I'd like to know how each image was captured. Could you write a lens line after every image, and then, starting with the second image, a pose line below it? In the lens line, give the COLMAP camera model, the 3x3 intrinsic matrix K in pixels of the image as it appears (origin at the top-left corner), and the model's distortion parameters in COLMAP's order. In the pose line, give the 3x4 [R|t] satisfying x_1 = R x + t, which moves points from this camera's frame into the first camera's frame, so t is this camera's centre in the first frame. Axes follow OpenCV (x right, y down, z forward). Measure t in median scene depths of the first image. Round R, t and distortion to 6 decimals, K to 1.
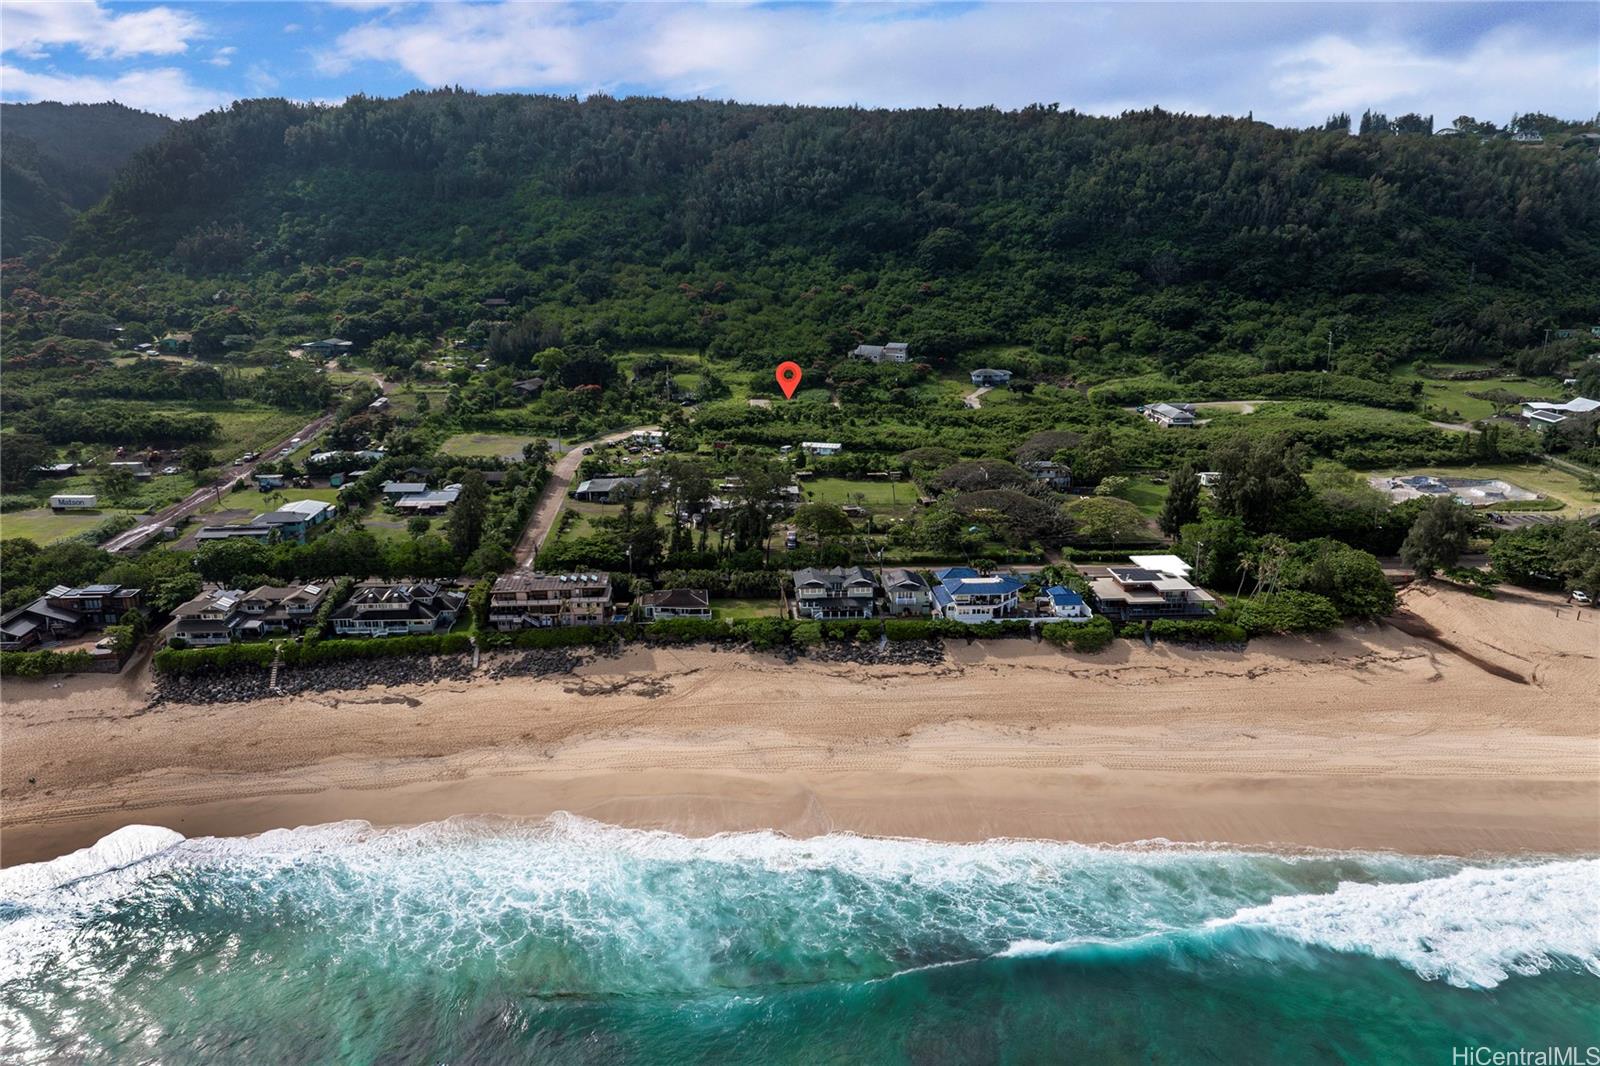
lens RADIAL K [[1209.8, 0, 793.5], [0, 1209.8, 536.8], [0, 0, 1]] dist [-0.037427, 0.005281]
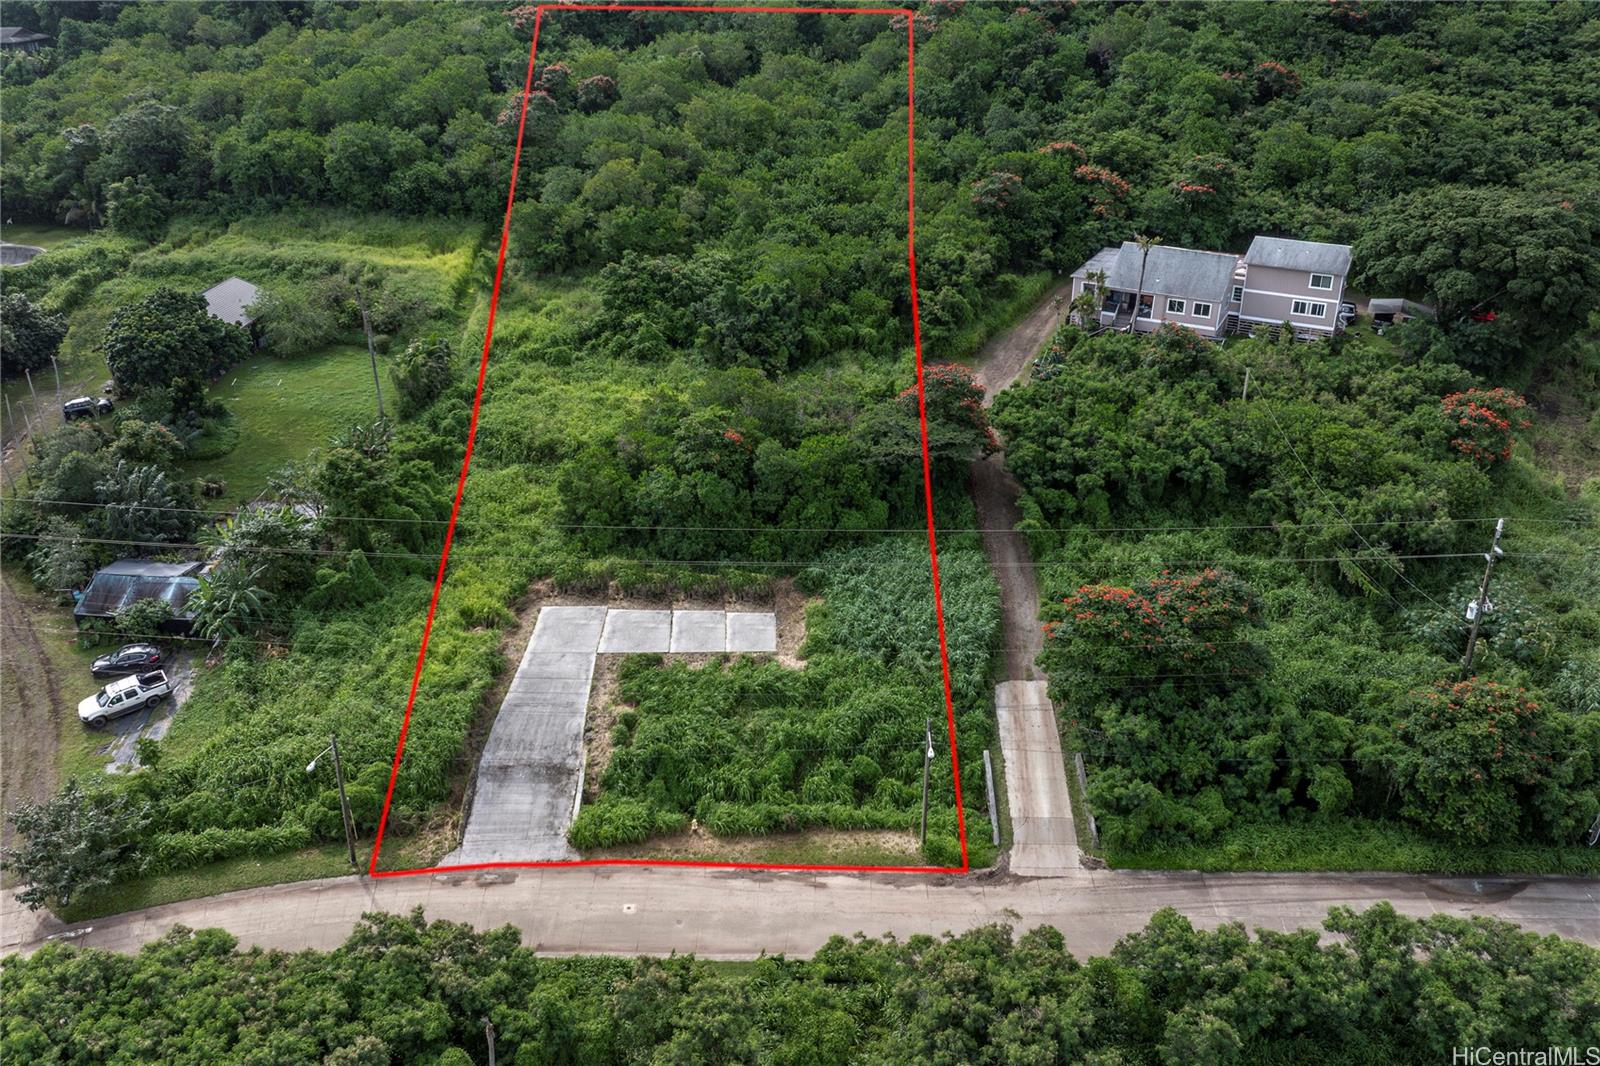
lens RADIAL K [[1209.8, 0, 805.5], [0, 1209.8, 530.3], [0, 0, 1]] dist [-0.037427, 0.005281]
pose [[0.996225, 0.046070, -0.073576, 0.013633], [-0.031939, 0.982626, 0.182826, -0.141947], [0.080720, -0.179786, 0.980388, 0.747278]]
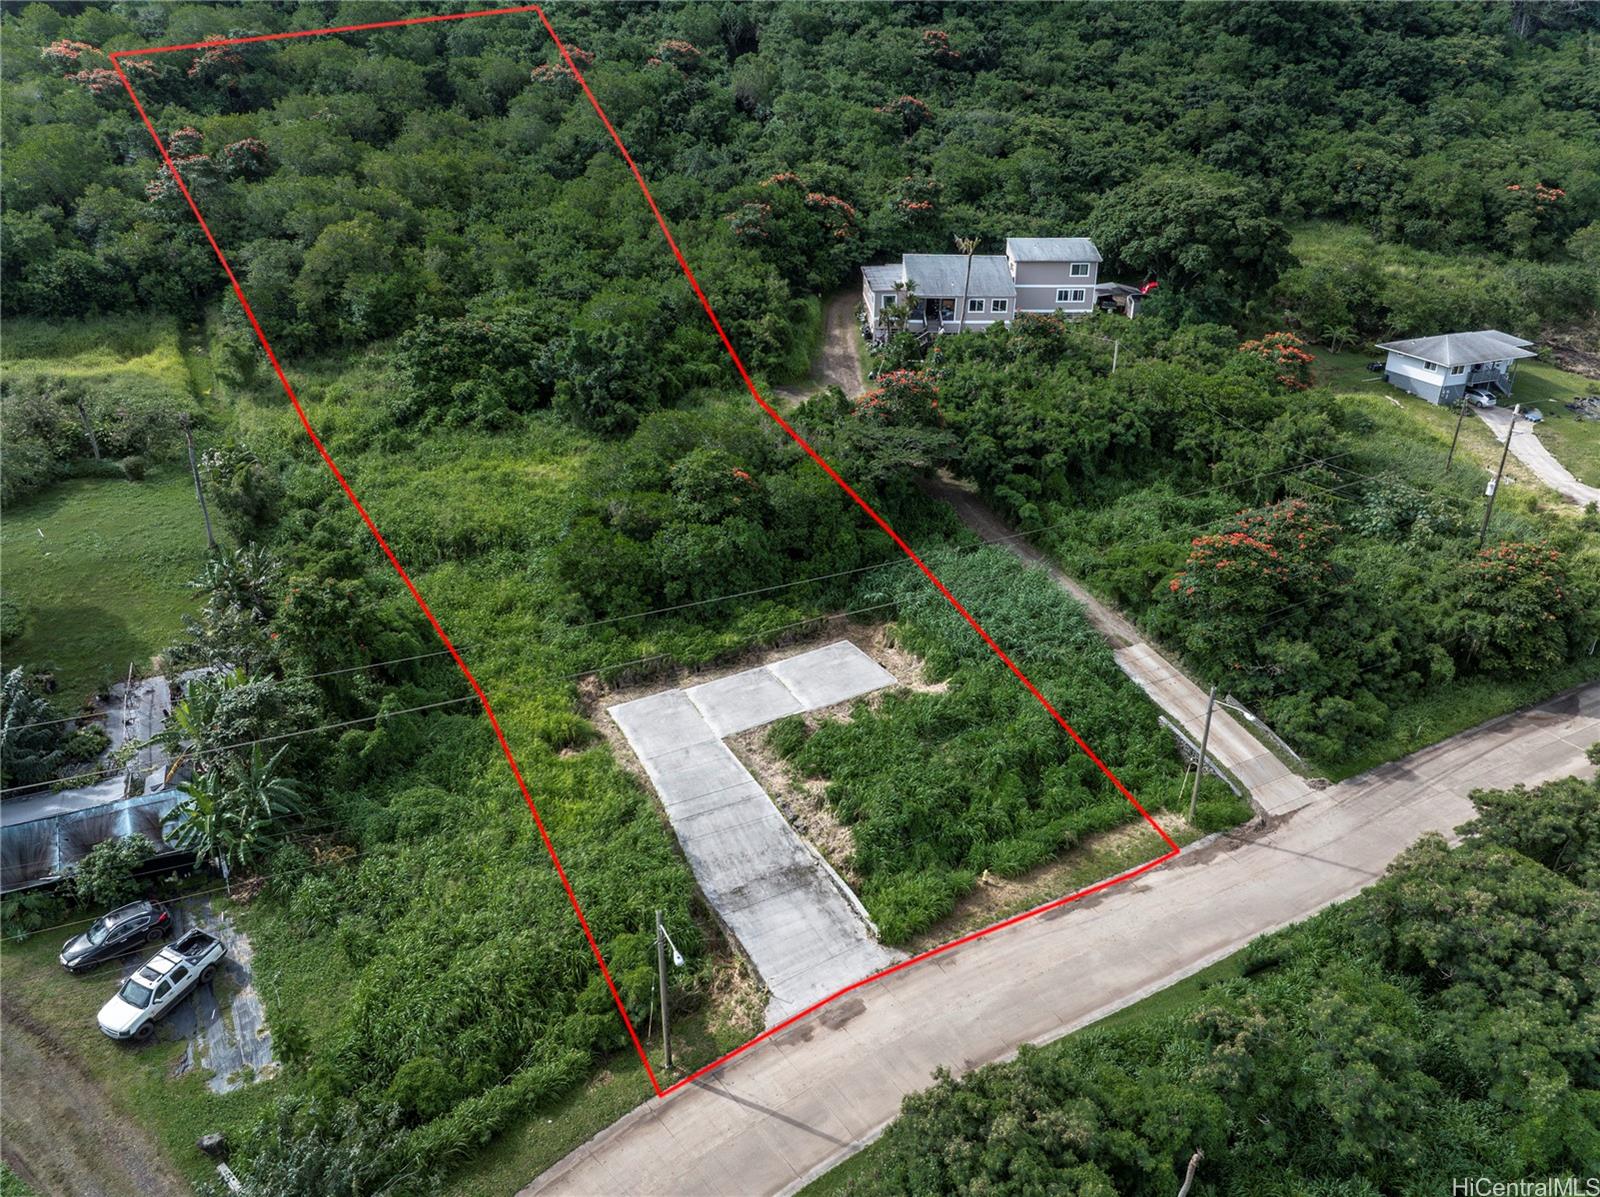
lens RADIAL K [[1090.7, 0, 802.6], [0, 1090.7, 610.4], [0, 0, 1]] dist [-0.037711, 0.002814]
pose [[0.916812, -0.179476, 0.356712, -0.053520], [0.104406, 0.969967, 0.219687, -0.136629], [-0.385428, -0.164169, 0.908016, 0.782579]]
